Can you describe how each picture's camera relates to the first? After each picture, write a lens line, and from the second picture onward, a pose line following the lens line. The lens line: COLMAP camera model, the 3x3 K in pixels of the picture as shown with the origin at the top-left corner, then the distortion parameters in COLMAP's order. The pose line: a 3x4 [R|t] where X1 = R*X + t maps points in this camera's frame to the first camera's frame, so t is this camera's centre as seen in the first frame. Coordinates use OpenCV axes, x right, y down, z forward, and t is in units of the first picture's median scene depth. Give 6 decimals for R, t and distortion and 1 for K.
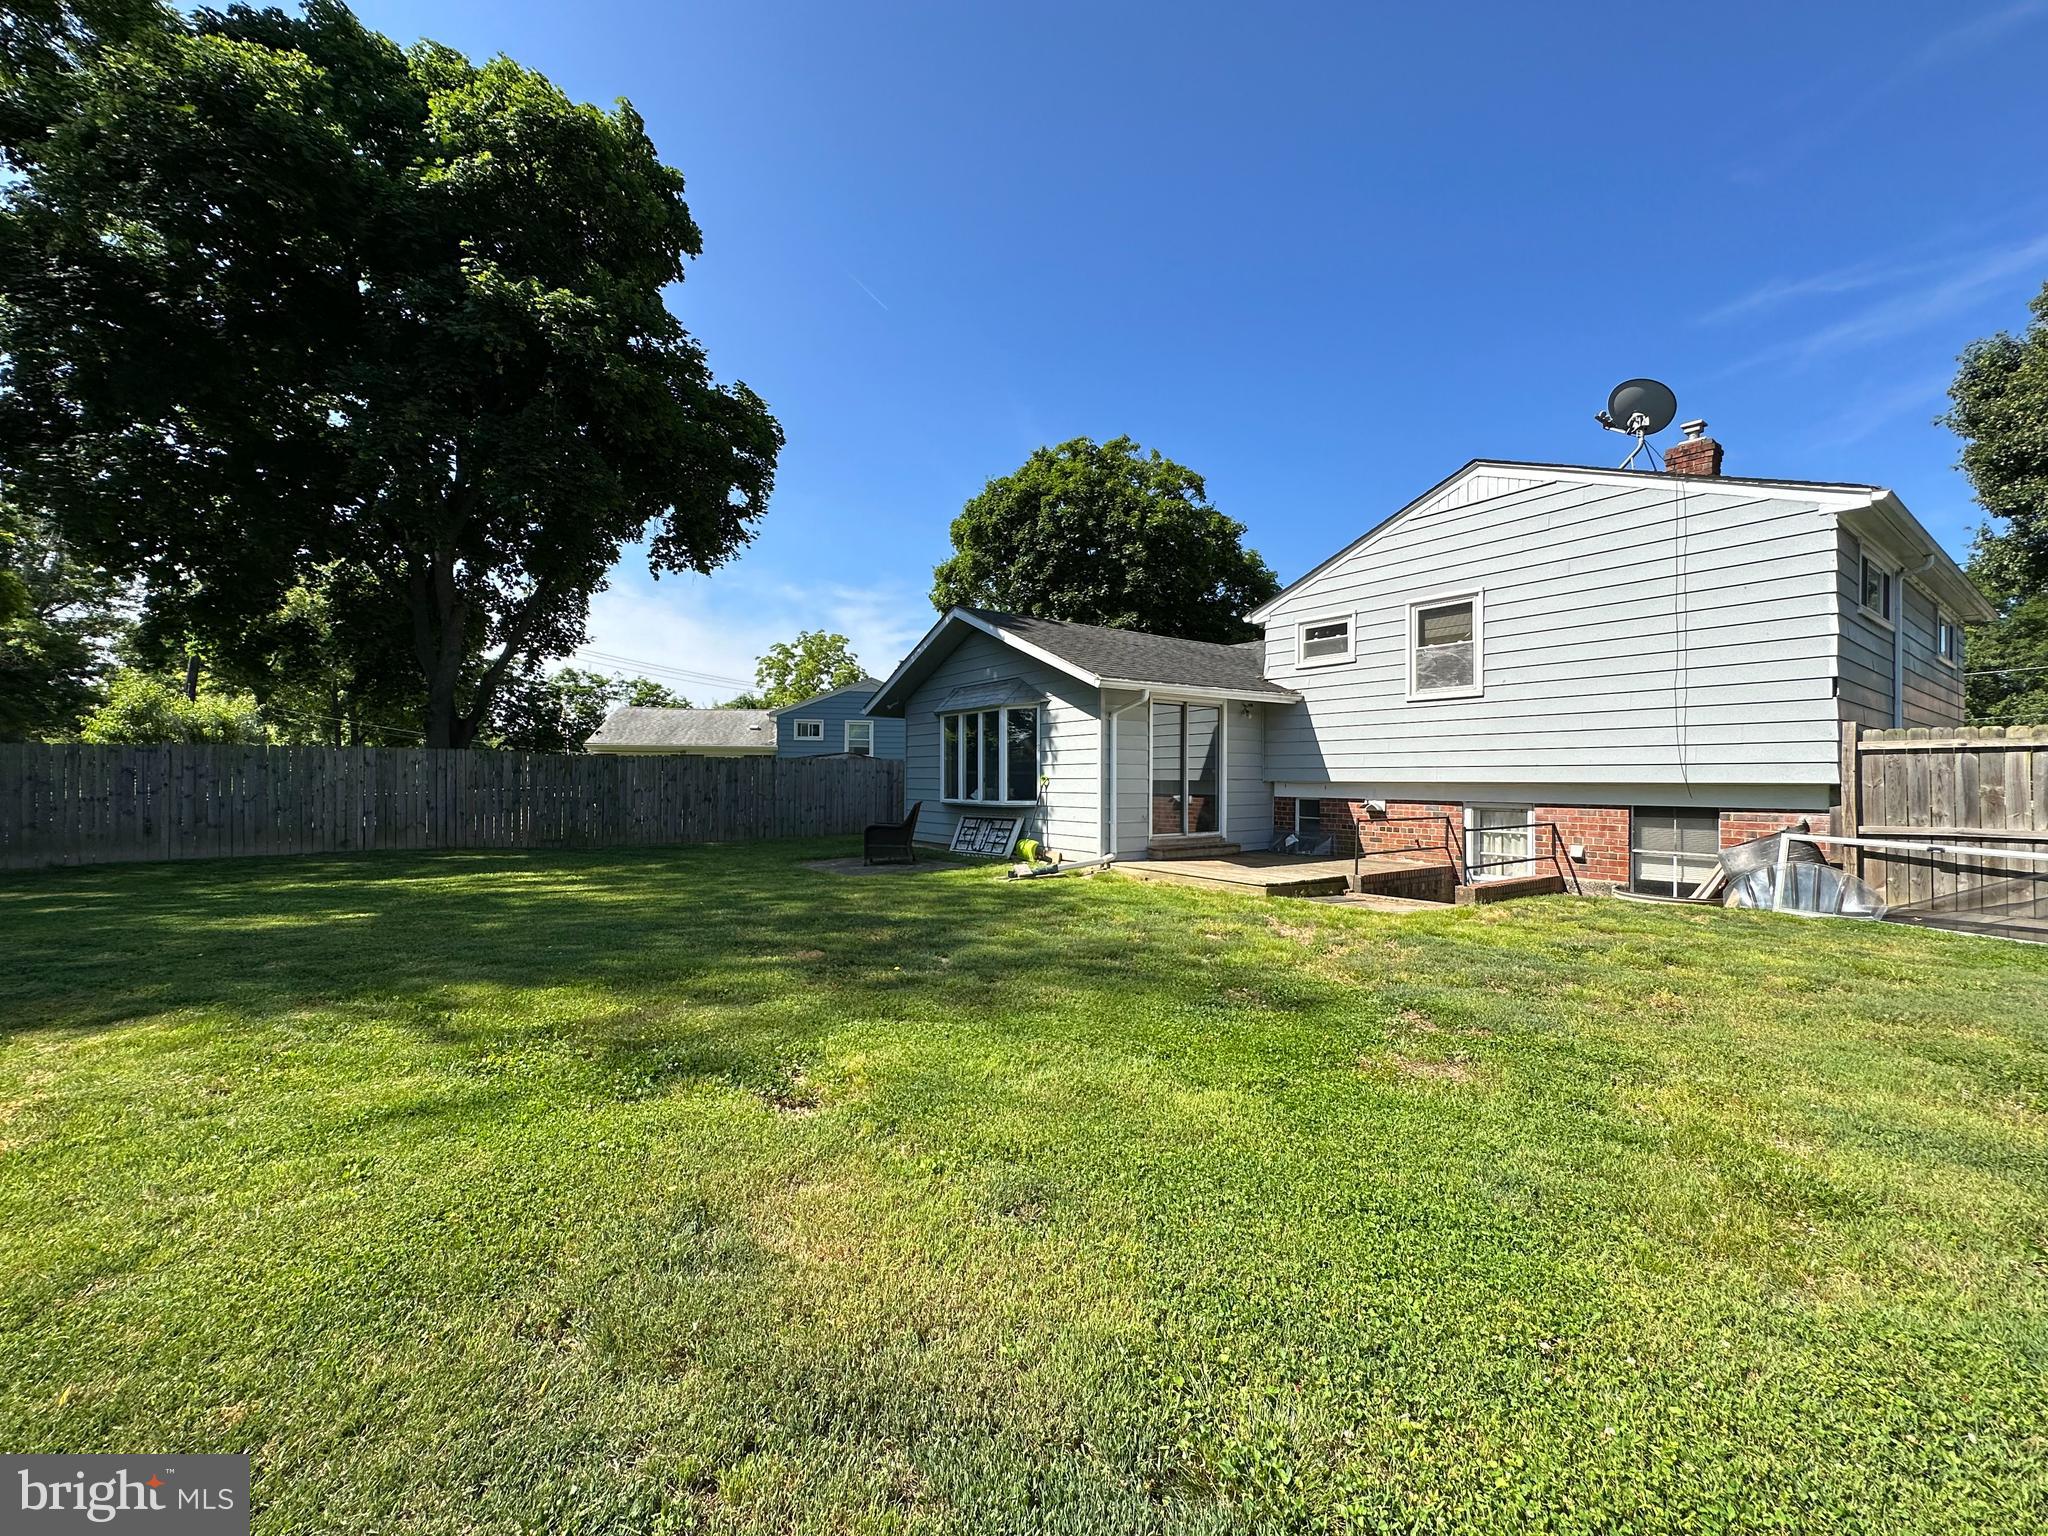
lens RADIAL K [[813.7, 0, 1019.3], [0, 813.7, 768.4], [0, 0, 1]] dist [-0.001620, 0.000908]
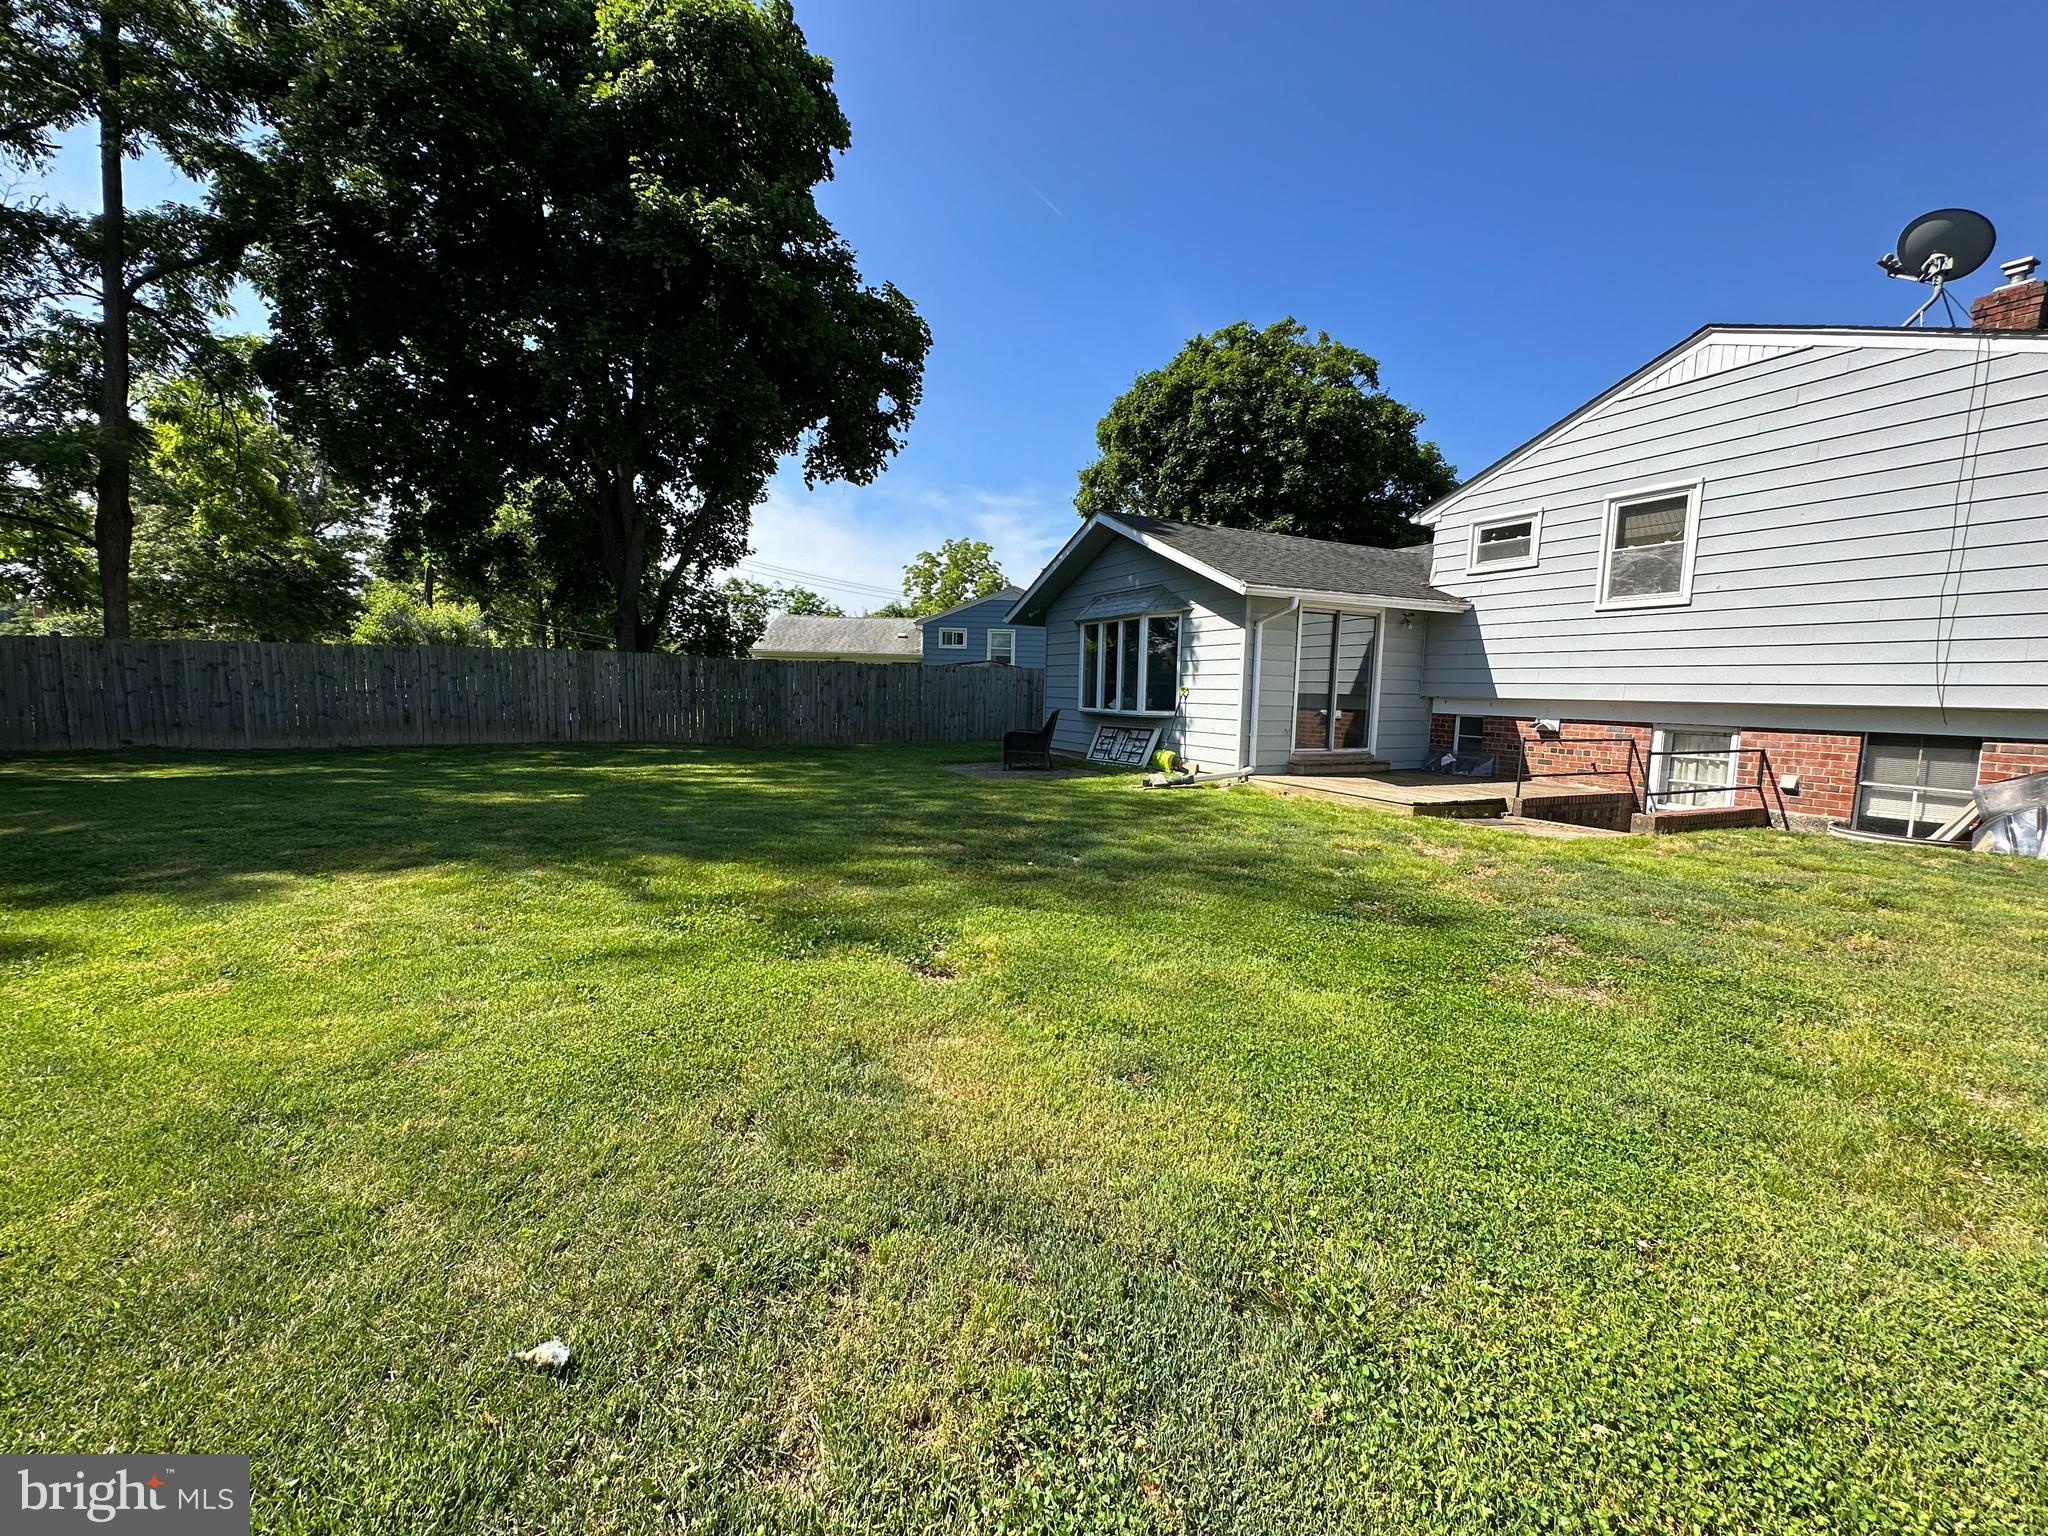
lens RADIAL K [[813.7, 0, 1021.3], [0, 813.7, 767.2], [0, 0, 1]] dist [-0.001620, 0.000908]
pose [[0.985425, 0.034750, -0.166525, 0.004263], [-0.016675, 0.993931, 0.108734, 0.002804], [0.169293, -0.104372, 0.980024, -0.011153]]
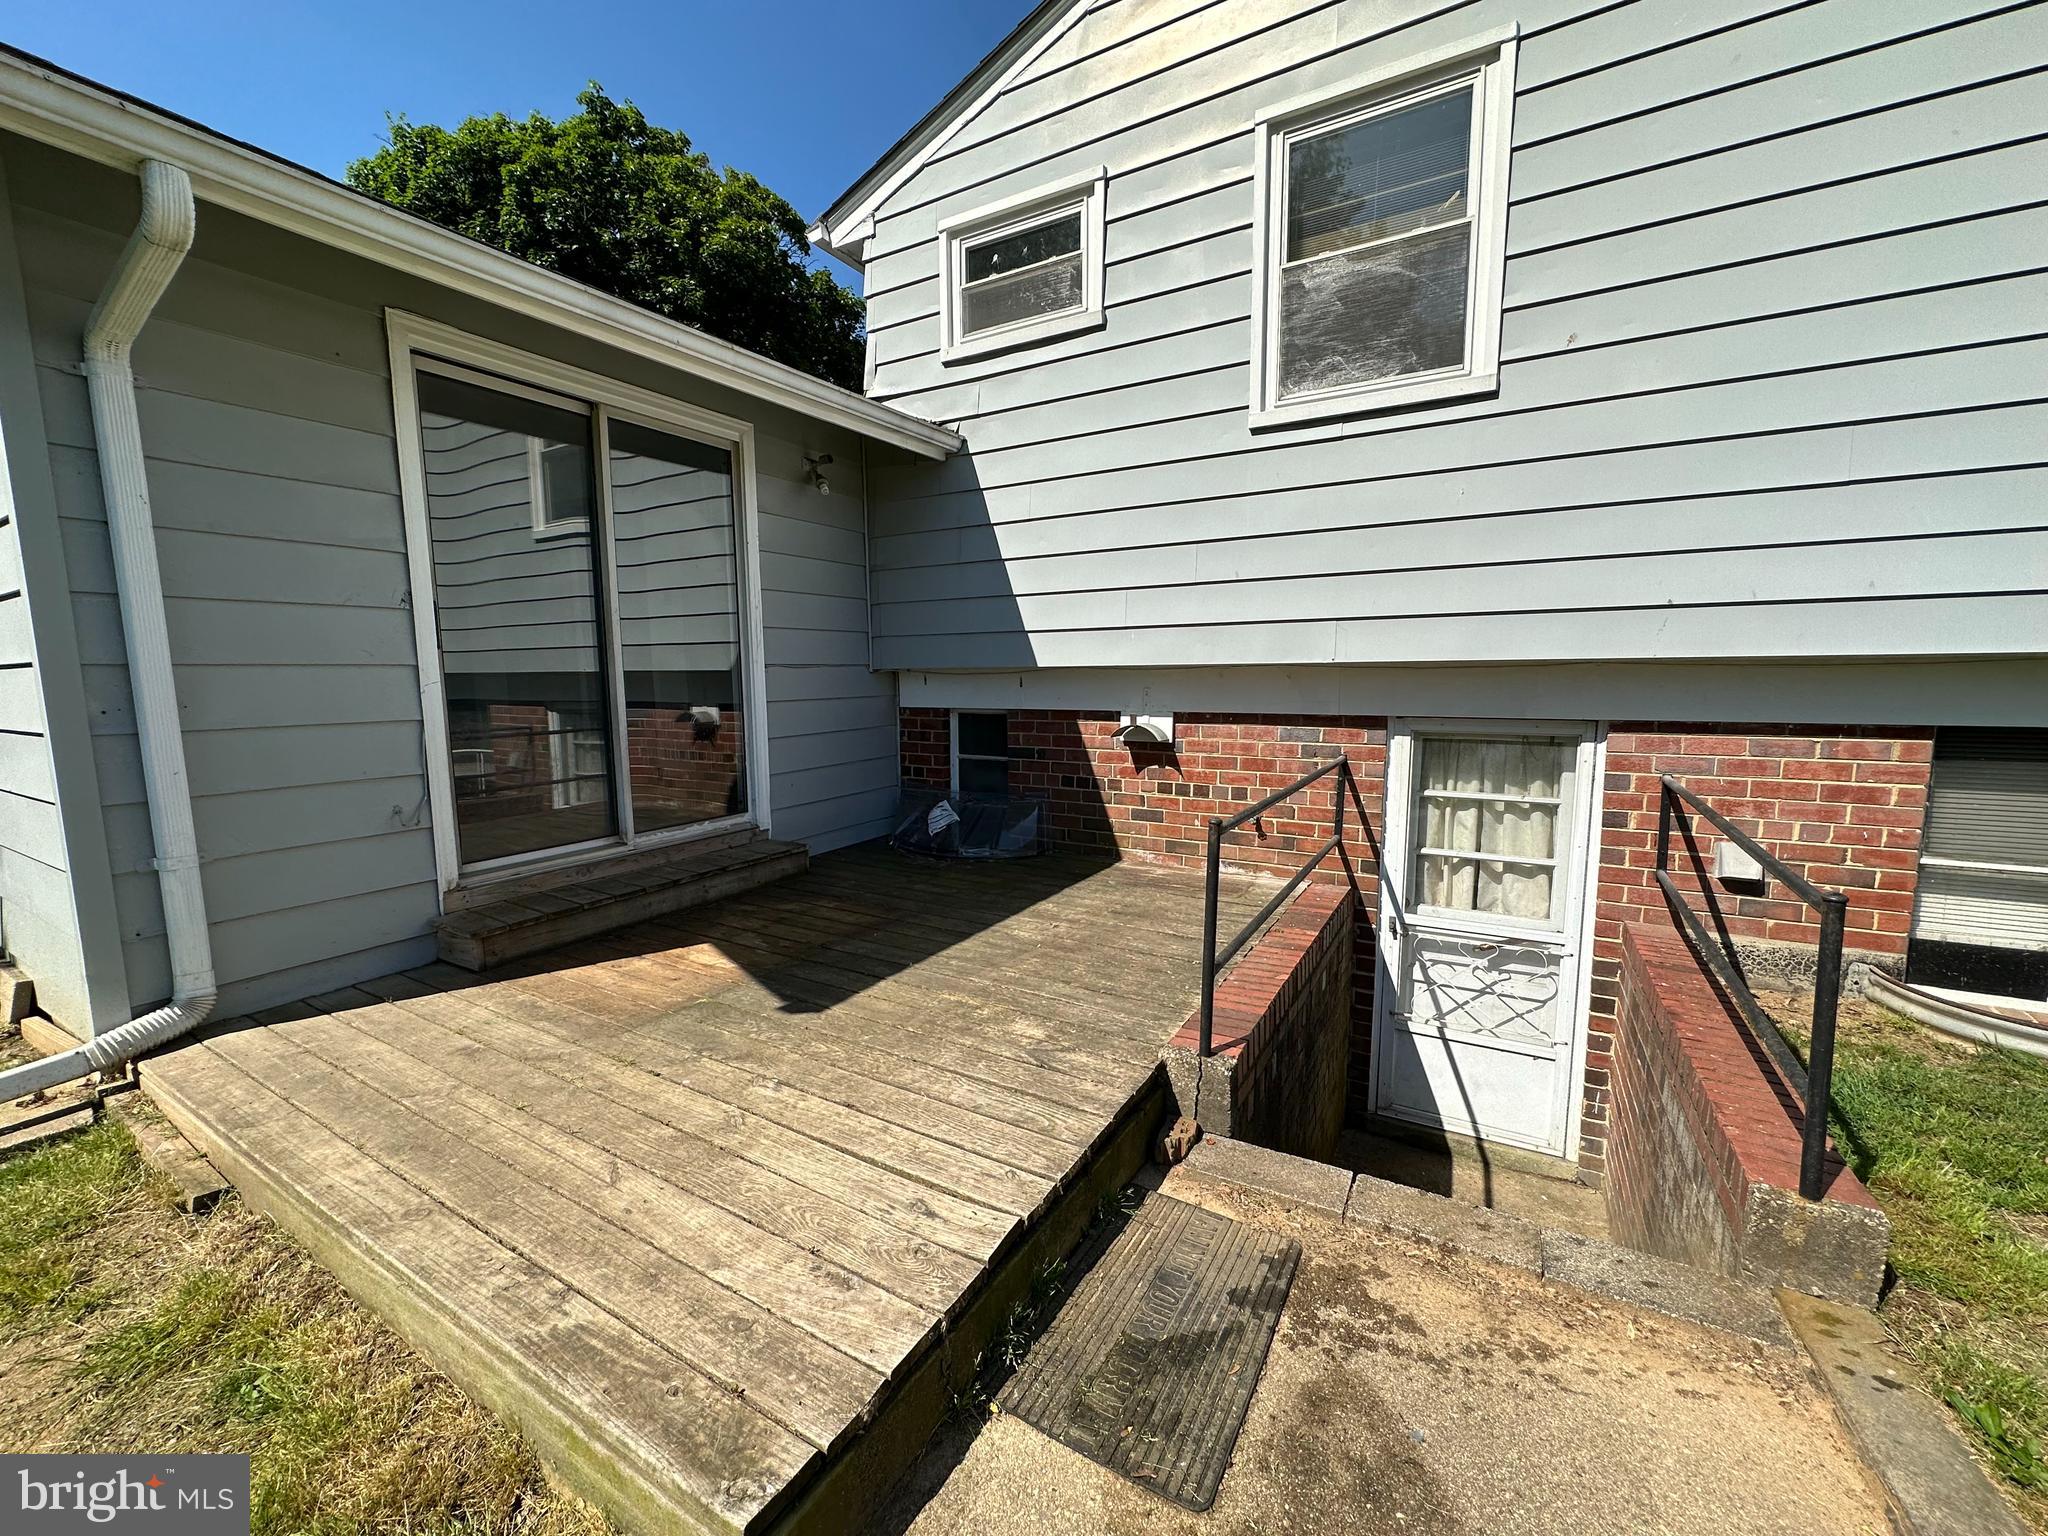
lens RADIAL K [[813.7, 0, 1026.0], [0, 813.7, 770.4], [0, 0, 1]] dist [-0.001620, 0.000908]
pose [[0.910248, -0.064082, 0.409075, 0.230784], [0.008870, 0.990742, 0.135465, 0.012862], [-0.413969, -0.119678, 0.902389, 0.687618]]
